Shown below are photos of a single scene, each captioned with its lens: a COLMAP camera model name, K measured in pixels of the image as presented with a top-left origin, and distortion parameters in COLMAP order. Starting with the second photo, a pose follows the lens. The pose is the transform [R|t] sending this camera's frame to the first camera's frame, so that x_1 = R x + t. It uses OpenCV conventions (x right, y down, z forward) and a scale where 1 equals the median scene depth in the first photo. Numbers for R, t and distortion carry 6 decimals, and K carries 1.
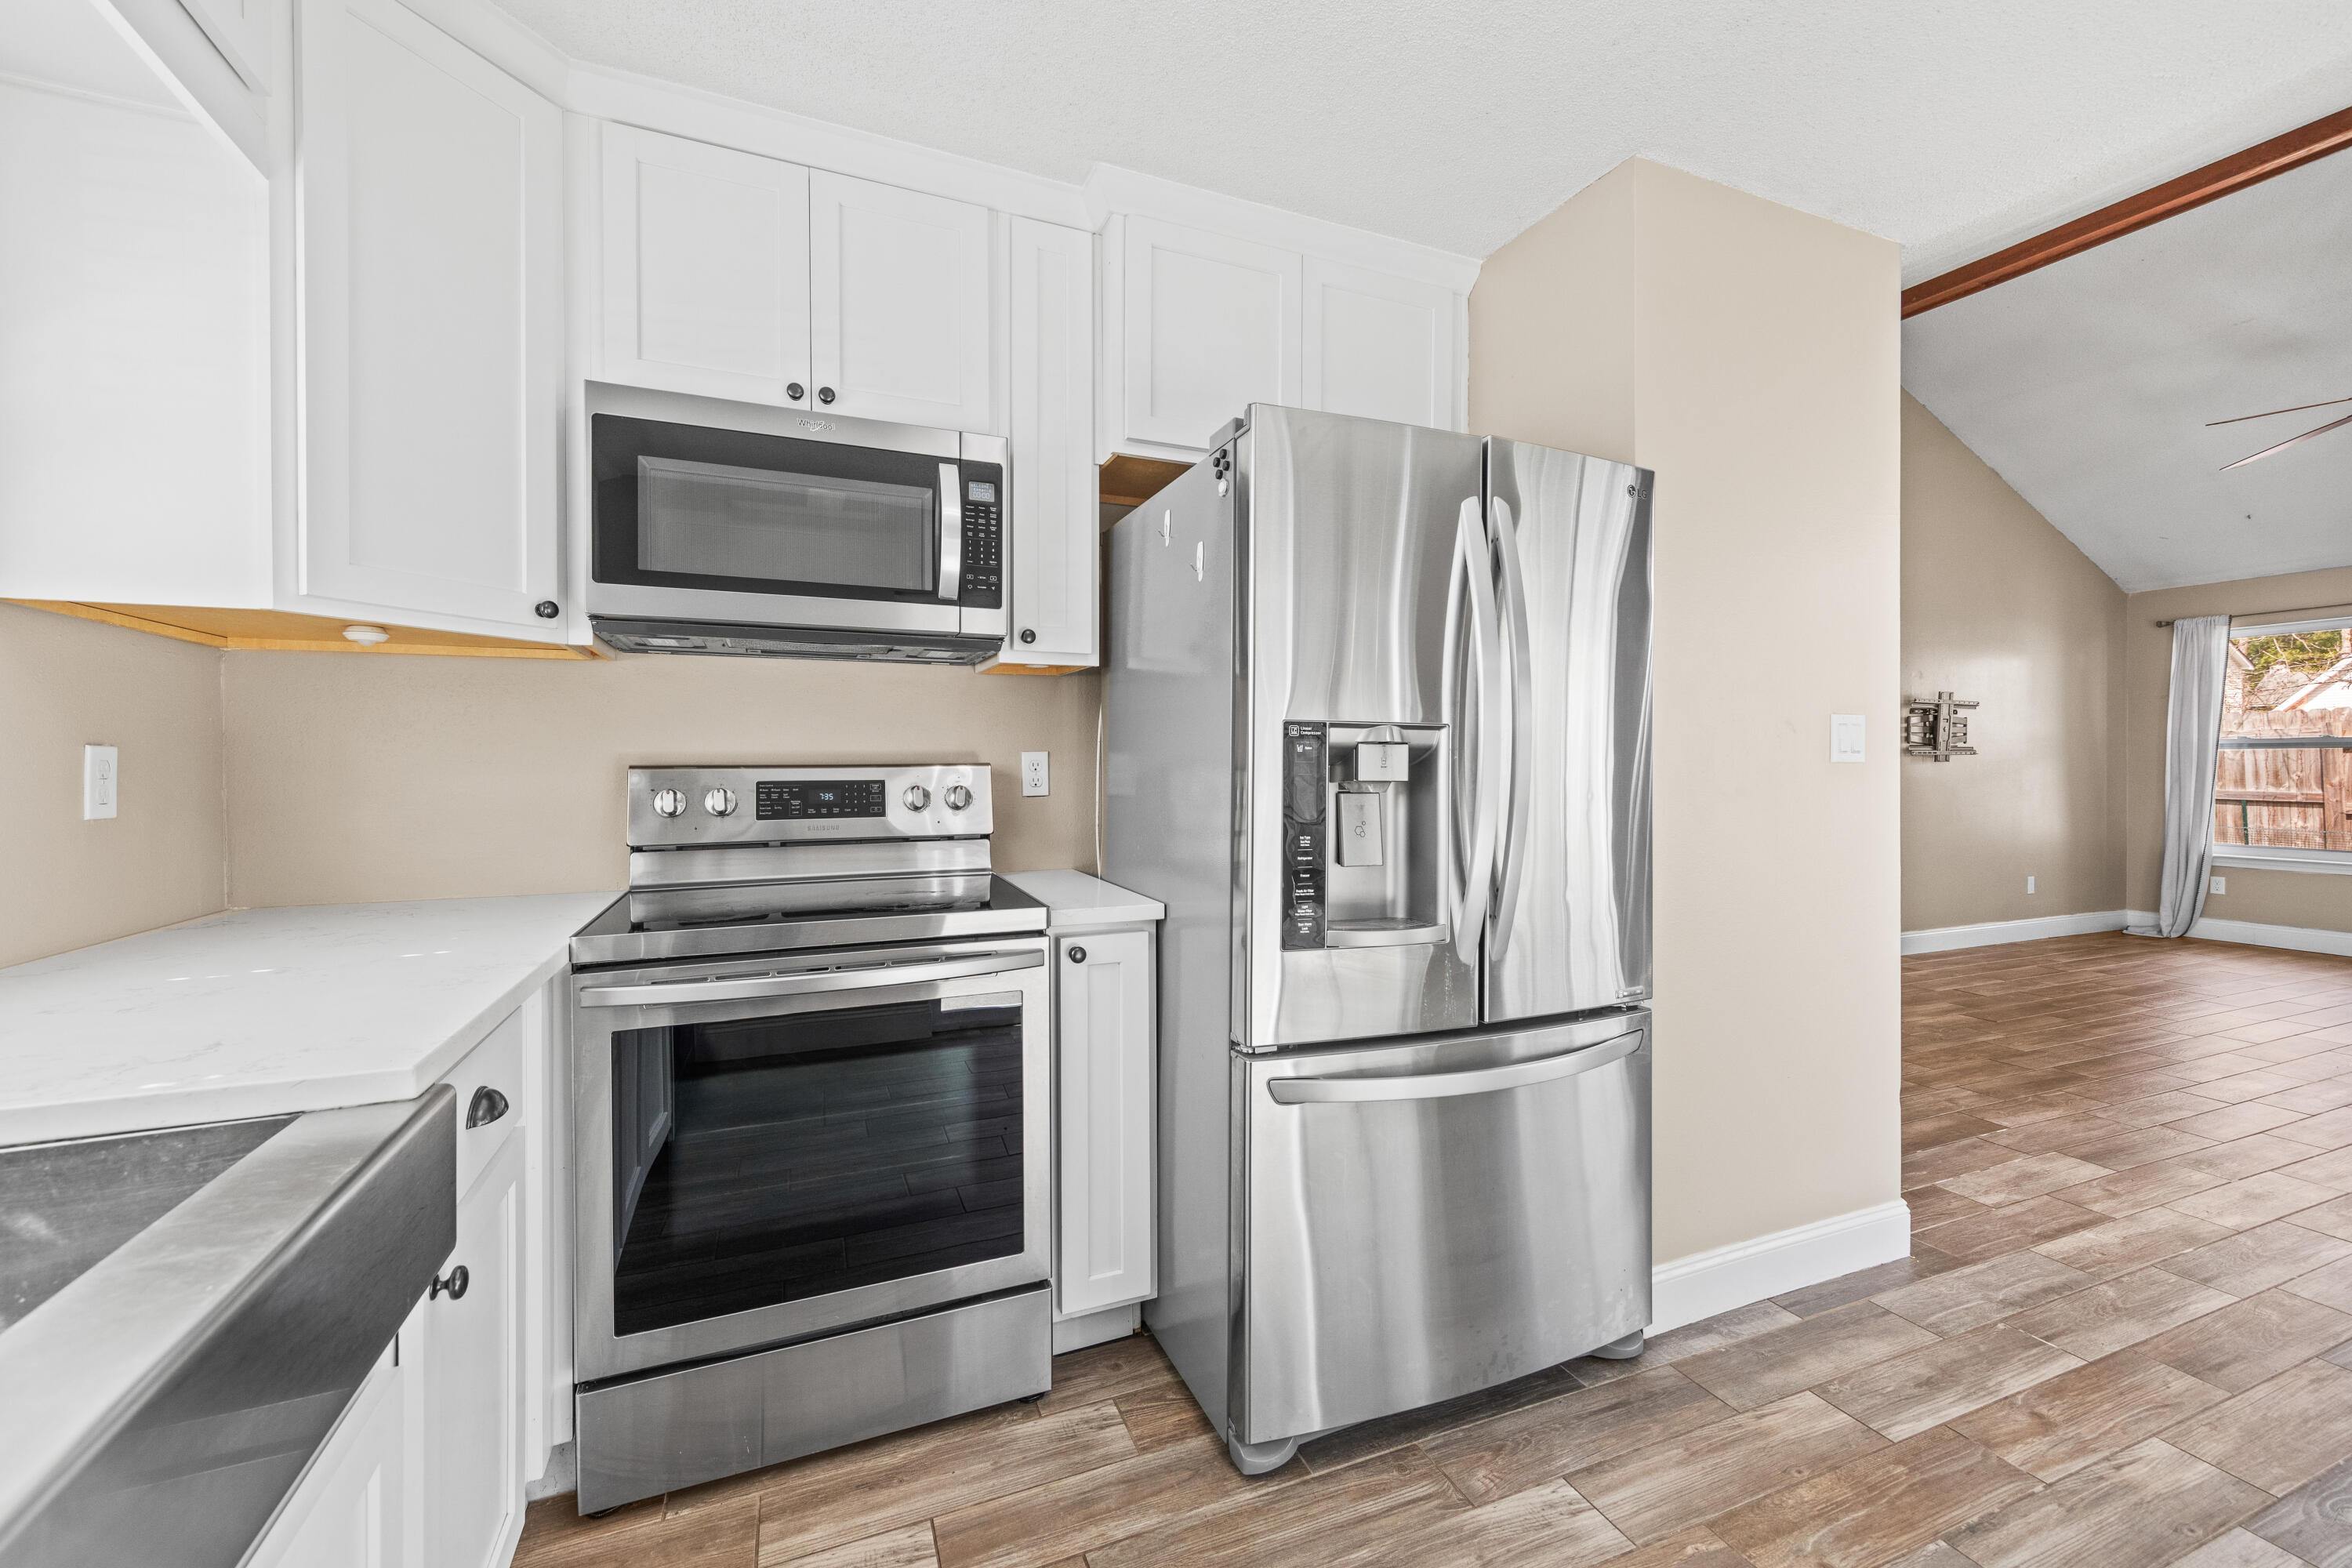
lens RADIAL K [[941.4, 0, 1176.0], [0, 941.4, 769.0], [0, 0, 1]] dist [0.003554, 0.000060]
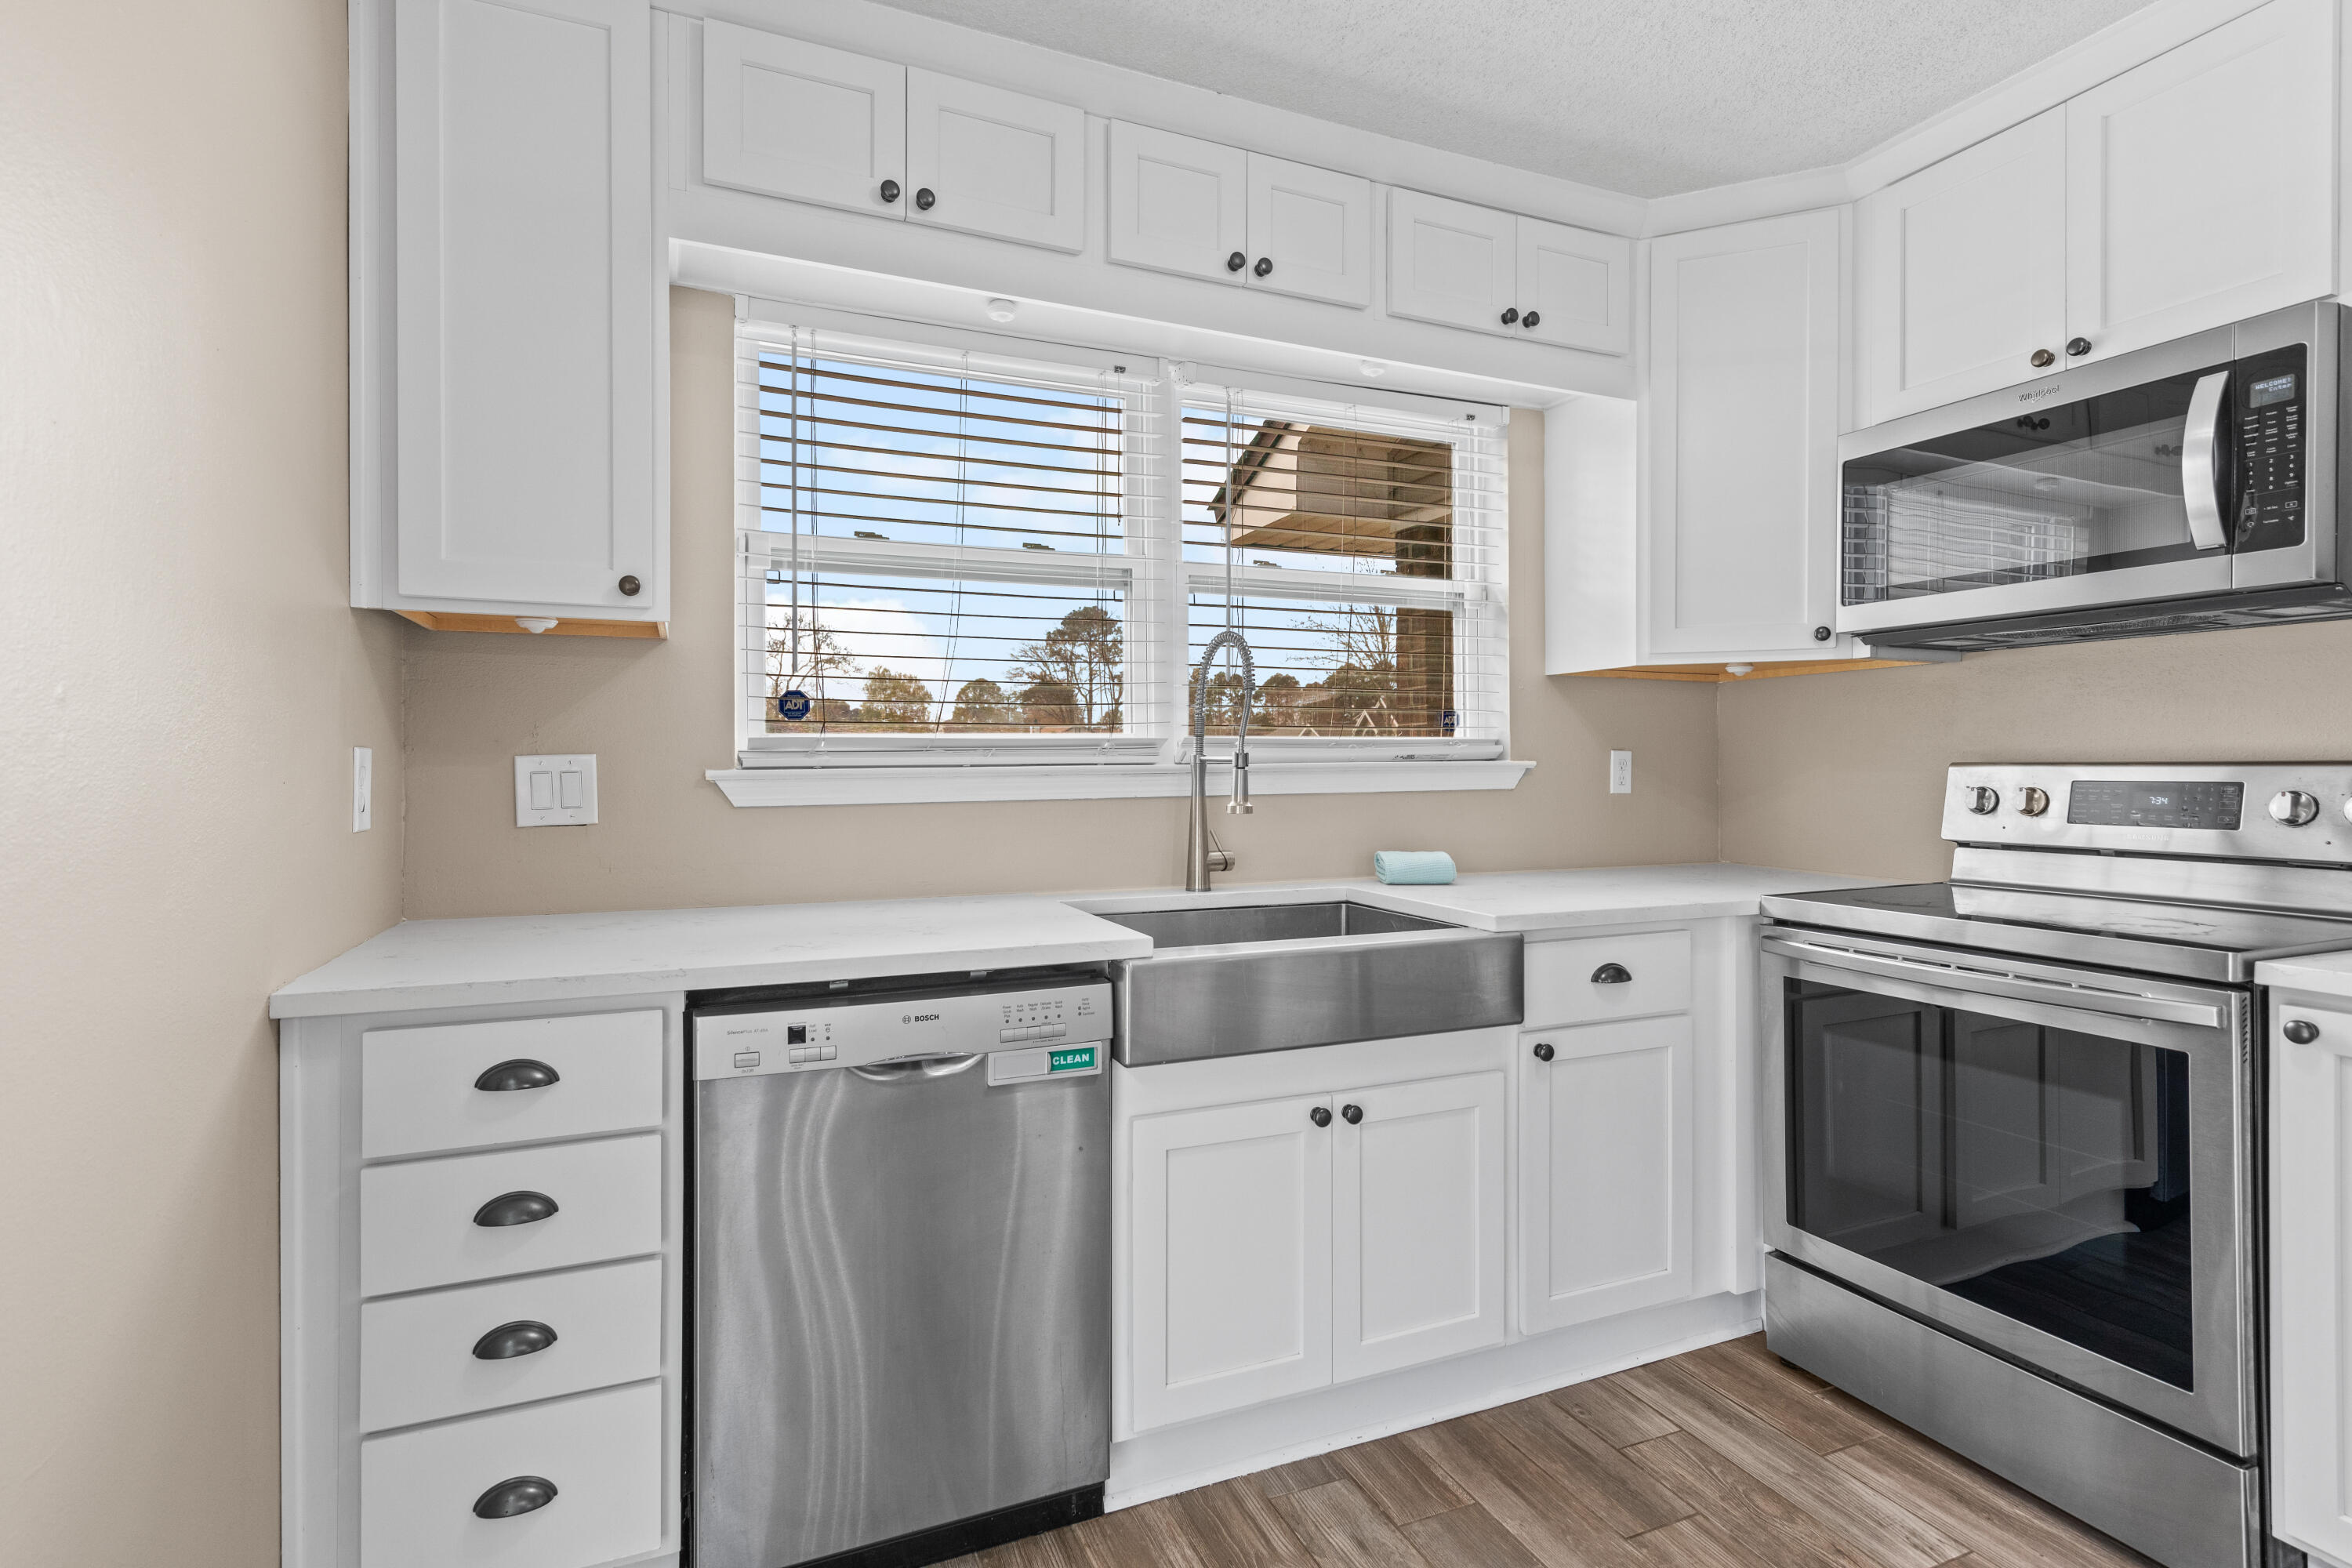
lens RADIAL K [[1134.5, 0, 1180.6], [0, 1134.5, 768.5], [0, 0, 1]] dist [-0.001317, -0.000283]
pose [[0.007551, 0.006893, -0.999948, 0.733920], [-0.005010, 0.999964, 0.006855, -0.001776], [0.999959, 0.004958, 0.007585, 0.155130]]
